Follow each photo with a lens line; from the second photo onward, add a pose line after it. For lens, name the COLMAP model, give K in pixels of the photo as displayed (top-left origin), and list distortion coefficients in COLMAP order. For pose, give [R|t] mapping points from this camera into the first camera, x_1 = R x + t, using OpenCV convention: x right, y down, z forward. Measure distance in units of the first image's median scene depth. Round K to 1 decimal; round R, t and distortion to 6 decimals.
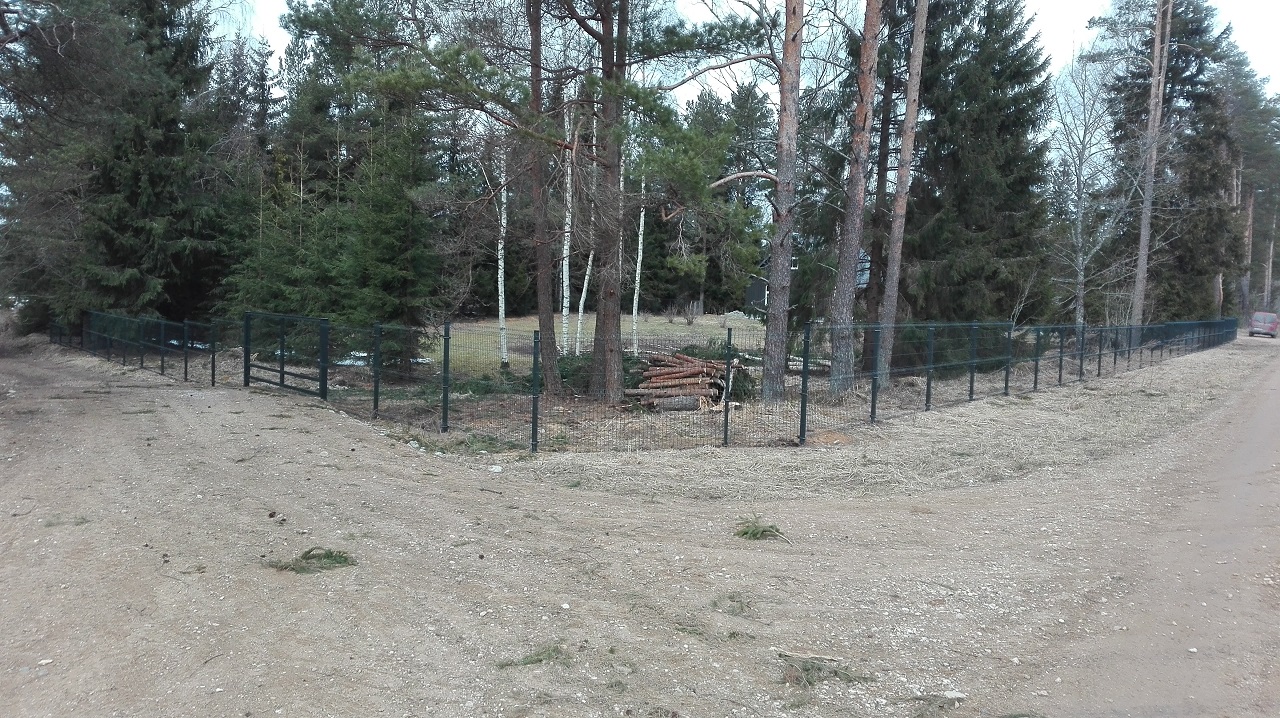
lens RADIAL K [[1068.7, 0, 640.1], [0, 1068.7, 354.0], [0, 0, 1]] dist [0.104907, -0.185860]
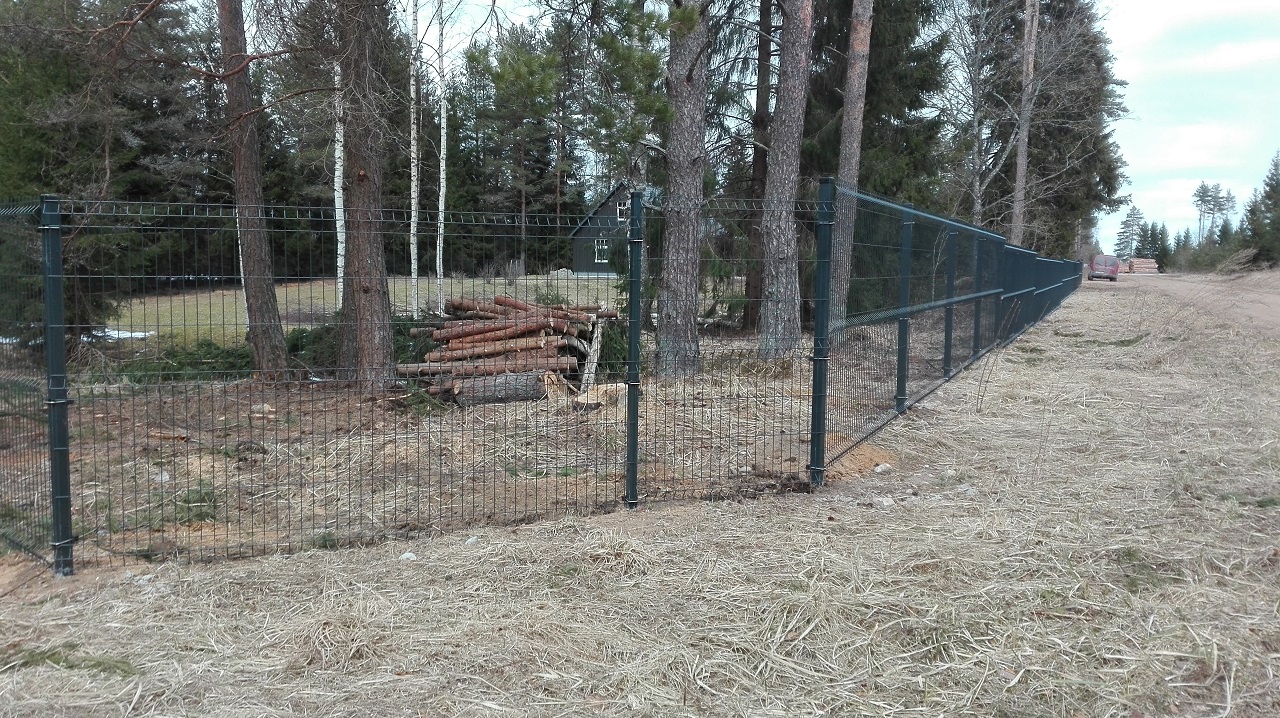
lens RADIAL K [[1068.7, 0, 648.6], [0, 1068.7, 347.9], [0, 0, 1]] dist [0.104907, -0.185860]
pose [[0.984198, -0.039434, 0.172627, 0.015545], [0.035270, 0.999010, 0.027123, 0.014774], [-0.173526, -0.020606, 0.984614, 0.452256]]
